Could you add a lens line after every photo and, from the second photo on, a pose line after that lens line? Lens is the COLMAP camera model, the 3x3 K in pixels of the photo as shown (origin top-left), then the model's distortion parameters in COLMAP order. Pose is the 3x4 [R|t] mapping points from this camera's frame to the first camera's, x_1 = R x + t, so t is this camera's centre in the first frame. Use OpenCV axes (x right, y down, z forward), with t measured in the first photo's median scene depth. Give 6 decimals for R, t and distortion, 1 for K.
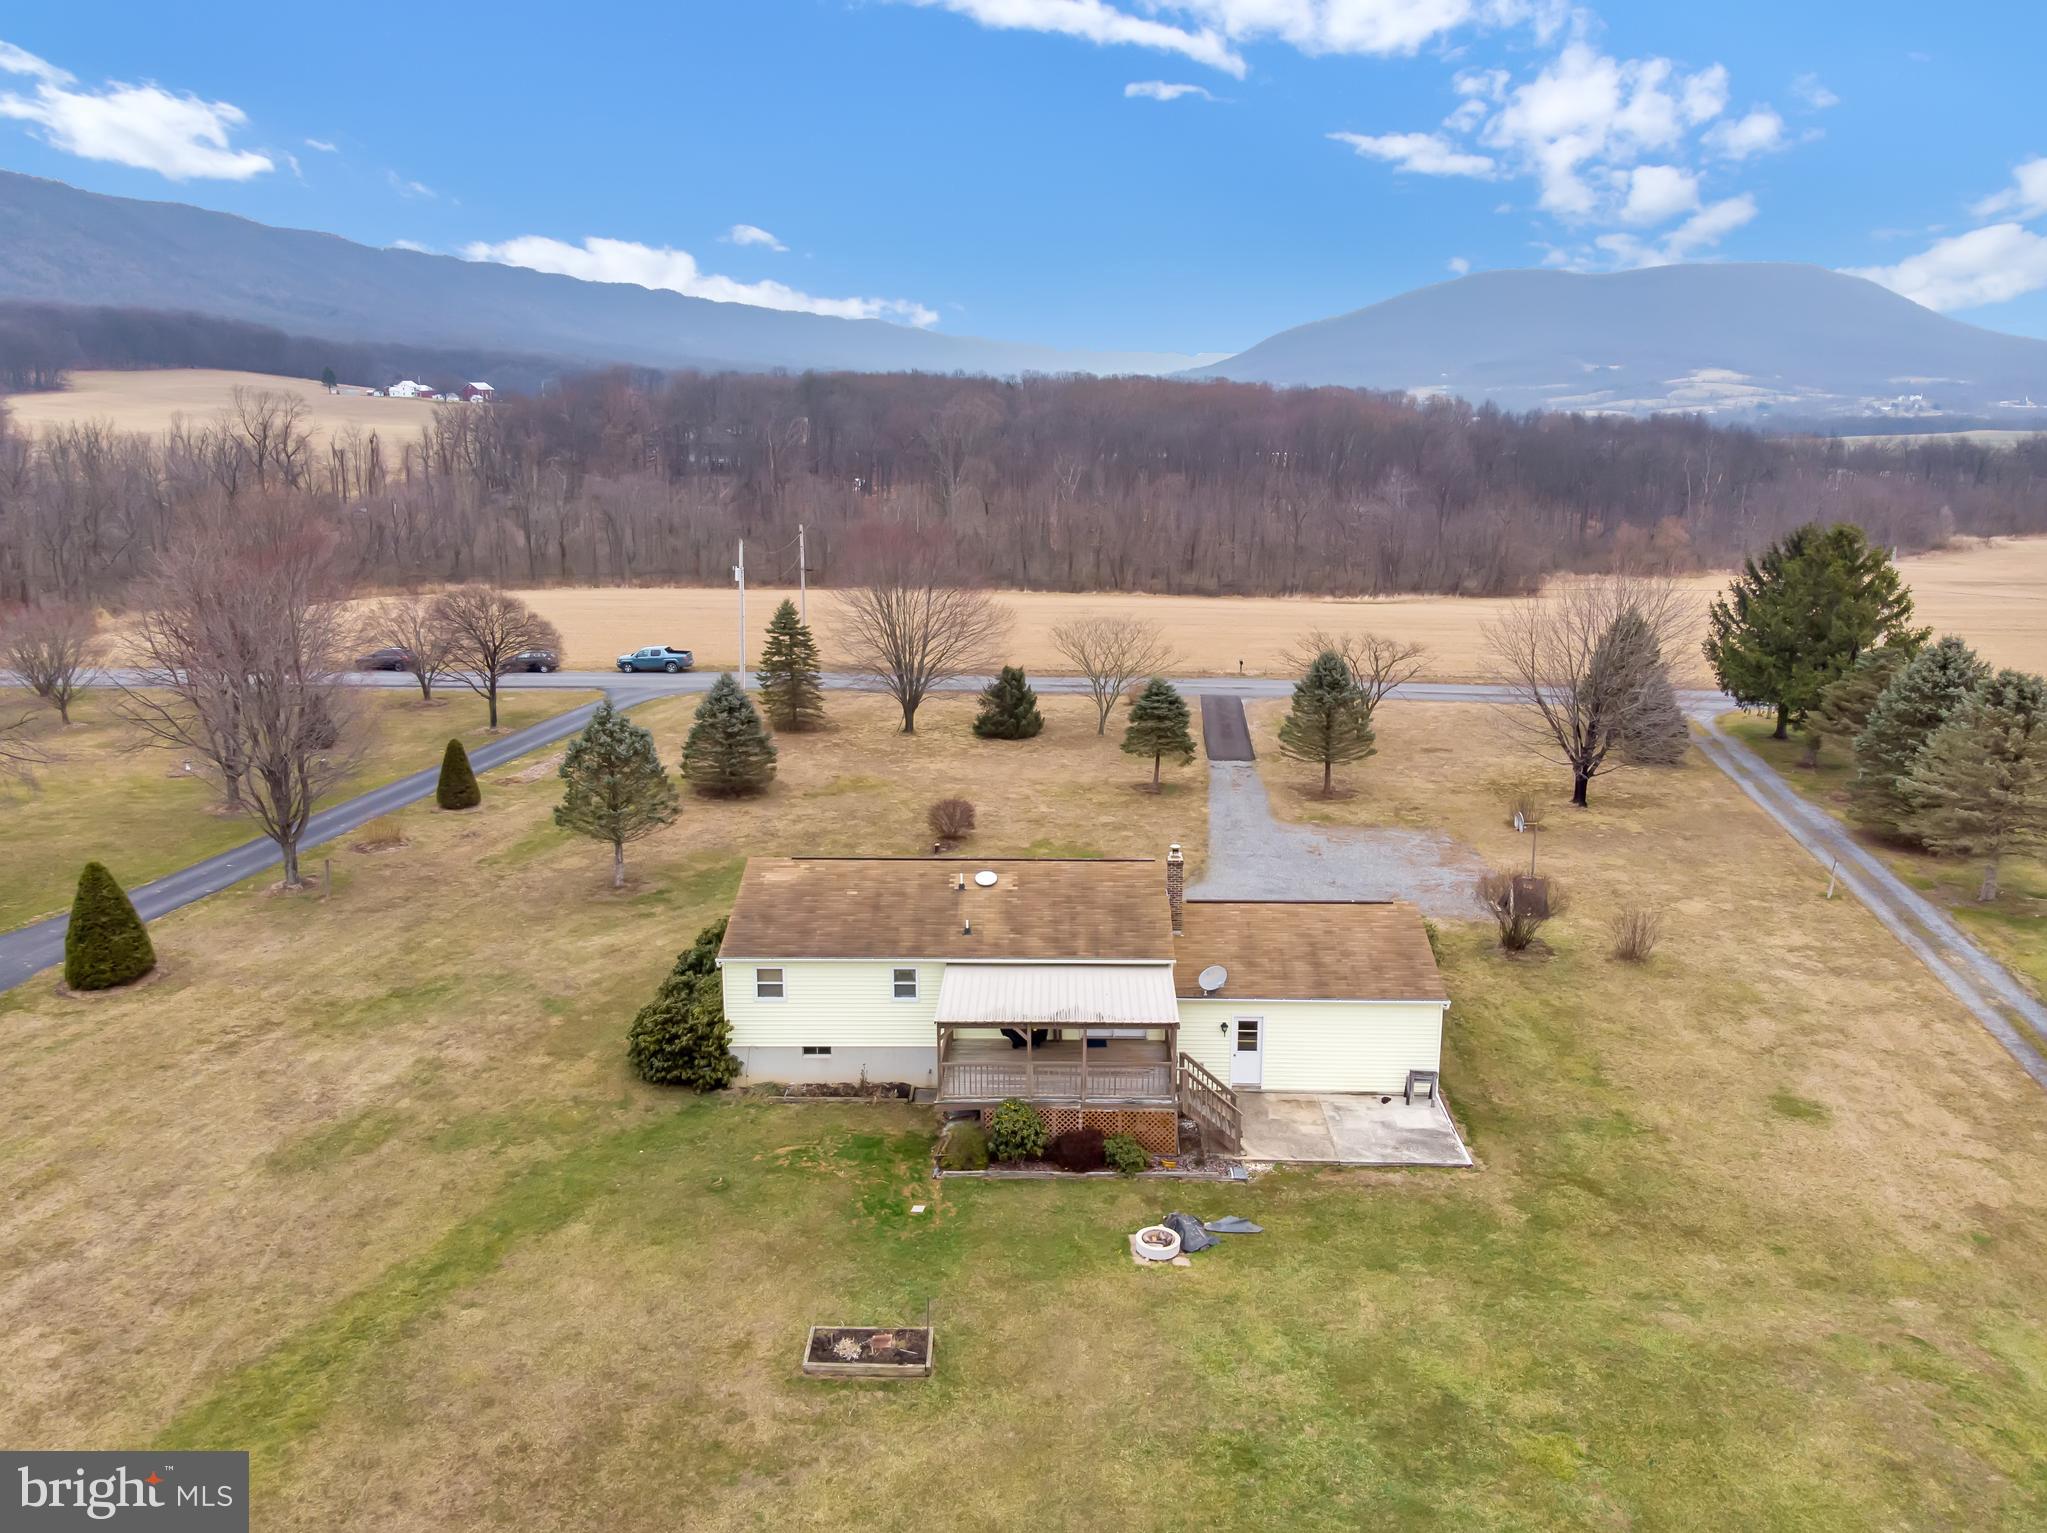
lens RADIAL K [[1516.5, 0, 1034.7], [0, 1516.5, 761.9], [0, 0, 1]] dist [-0.001257, -0.008433]
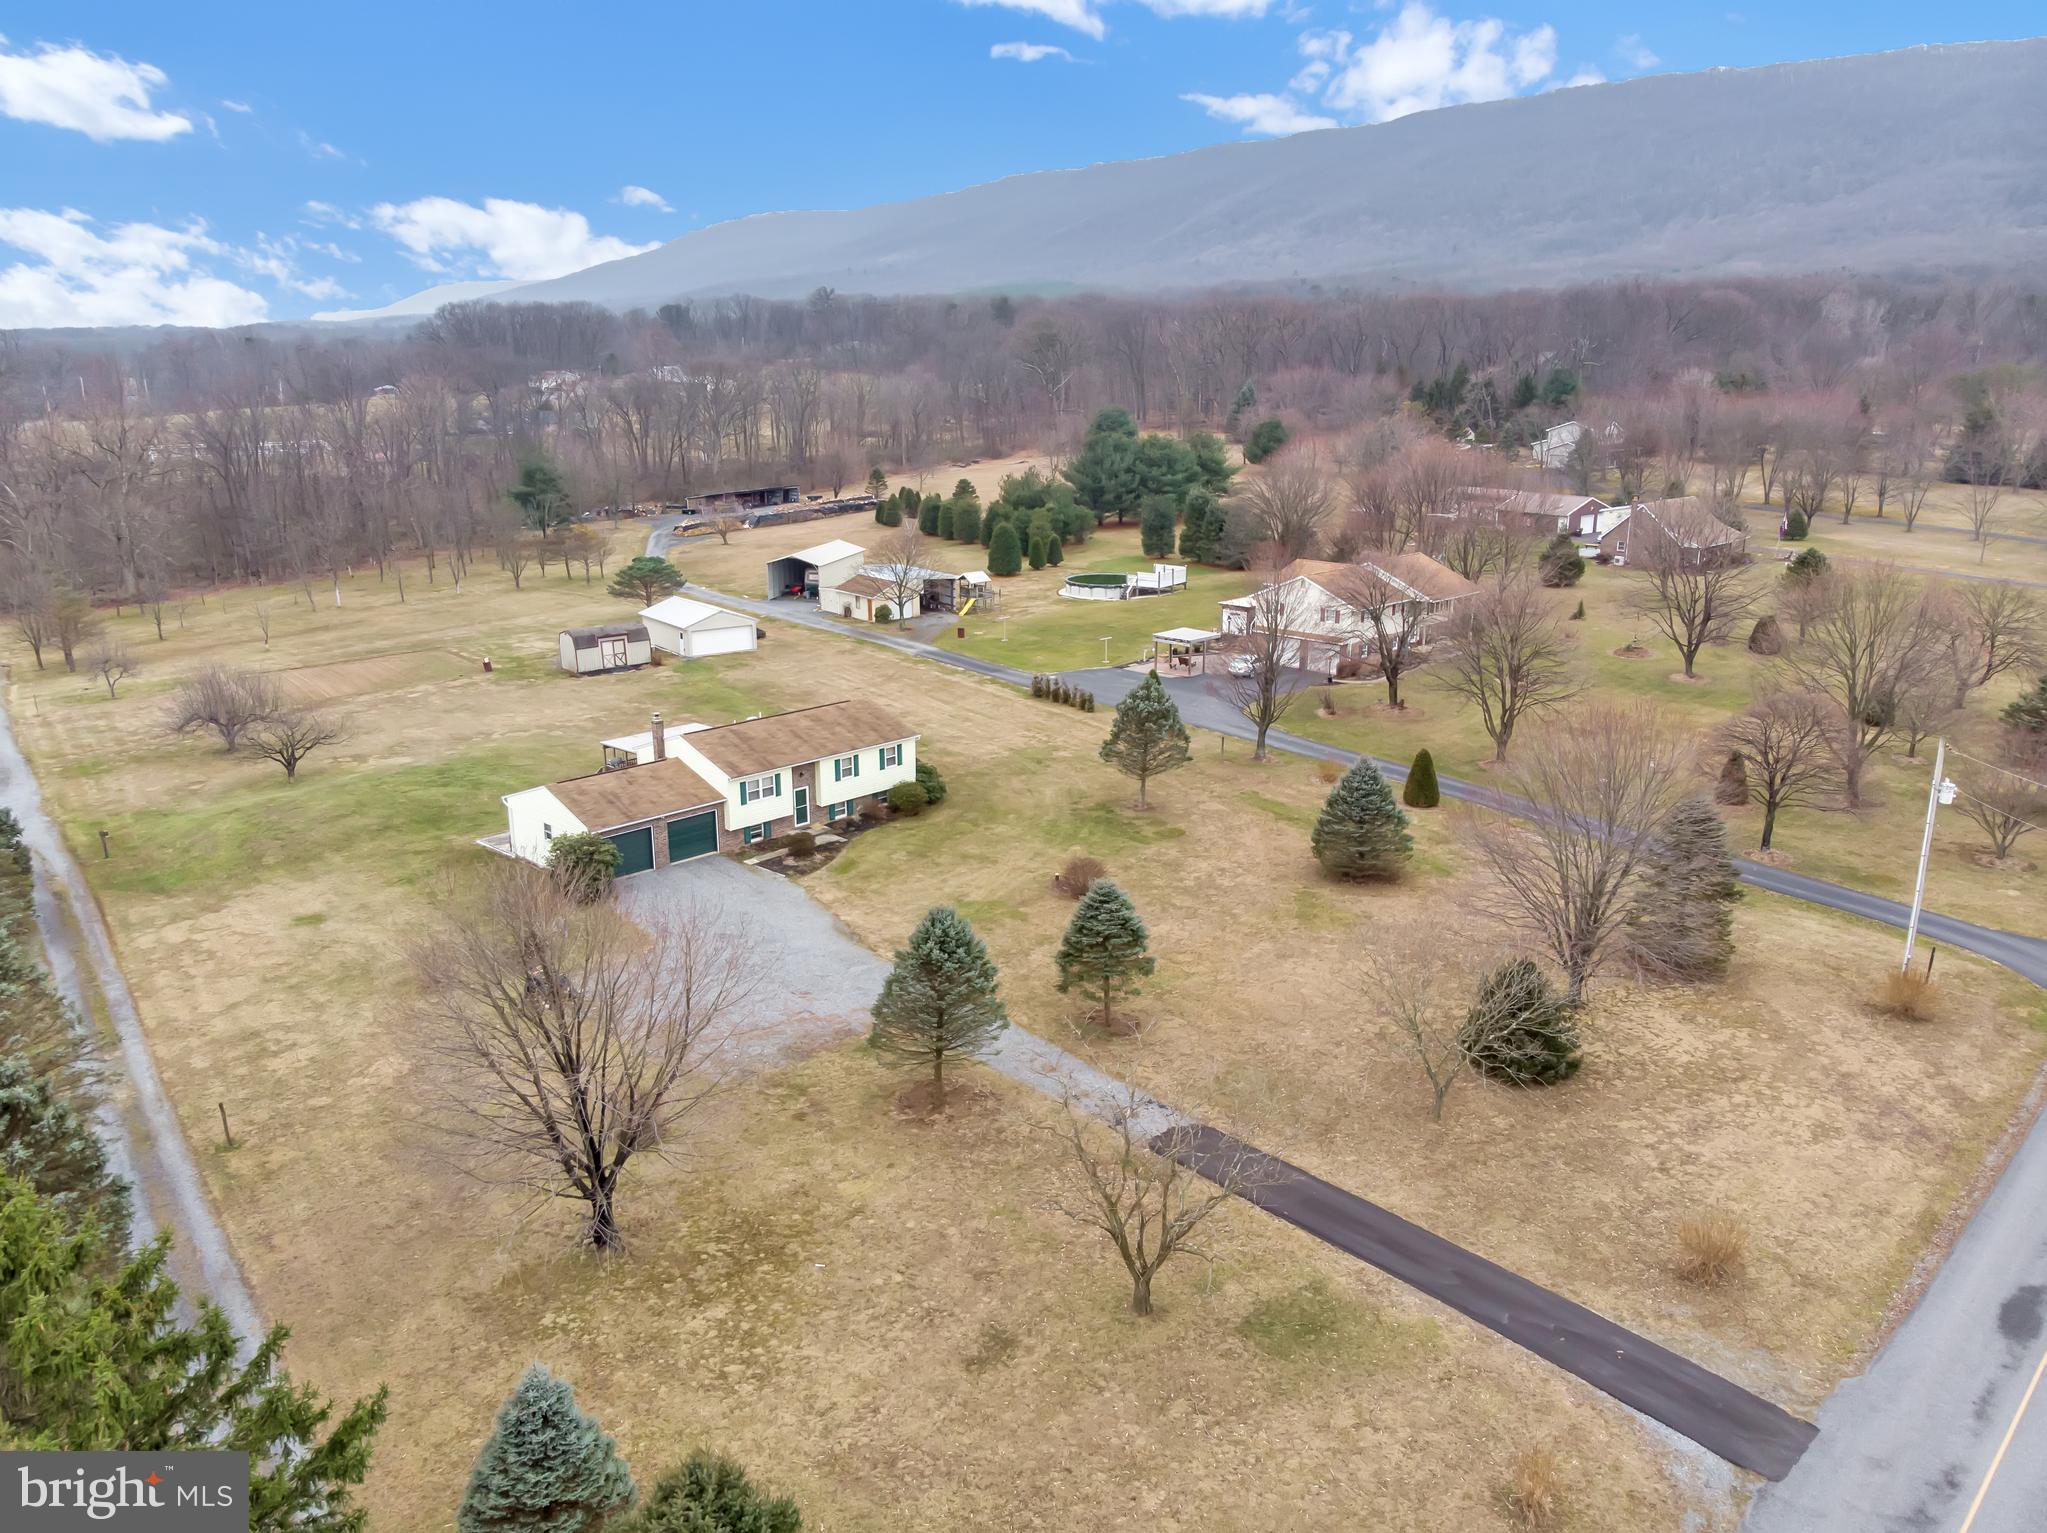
lens RADIAL K [[1524.3, 0, 1030.0], [0, 1524.3, 767.9], [0, 0, 1]] dist [0.004578, 0.006019]
pose [[-0.677687, 0.193483, -0.709440, 1.053334], [-0.174745, 0.894755, 0.410947, -0.683566], [0.714286, 0.402464, -0.572554, 2.295539]]
